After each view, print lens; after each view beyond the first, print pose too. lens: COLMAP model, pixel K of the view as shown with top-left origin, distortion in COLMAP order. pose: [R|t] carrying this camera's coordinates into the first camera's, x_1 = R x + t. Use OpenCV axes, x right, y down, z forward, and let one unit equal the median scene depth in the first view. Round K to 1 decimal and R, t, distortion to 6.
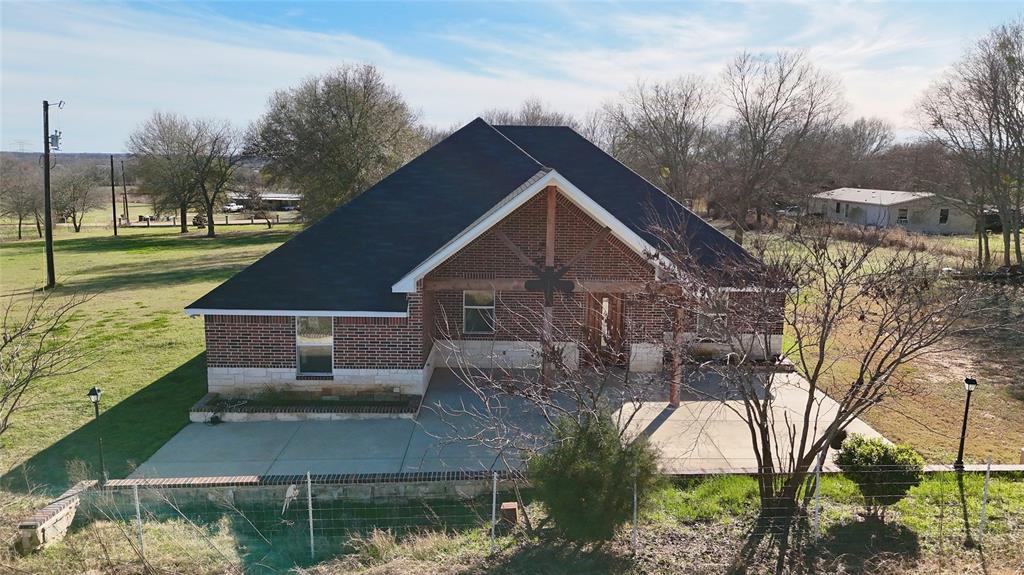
lens RADIAL K [[746.9, 0, 515.4], [0, 746.9, 287.3], [0, 0, 1]] dist [0.059478, -0.050907]
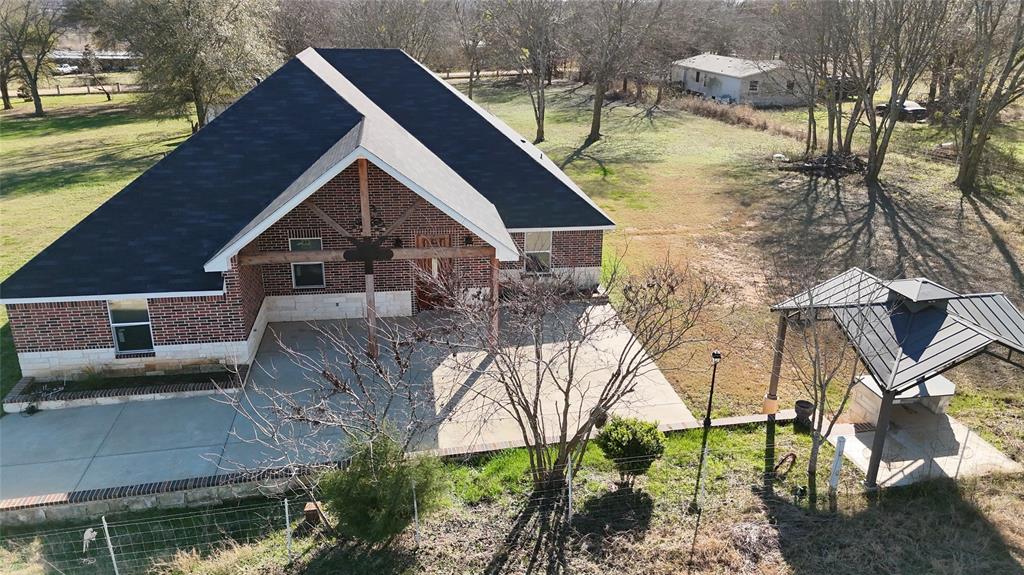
lens RADIAL K [[746.9, 0, 515.4], [0, 746.9, 287.3], [0, 0, 1]] dist [0.059478, -0.050907]
pose [[0.988255, -0.056926, 0.141812, 0.133205], [0.027942, 0.979693, 0.198546, -0.213289], [-0.150235, -0.192252, 0.969778, -0.054742]]
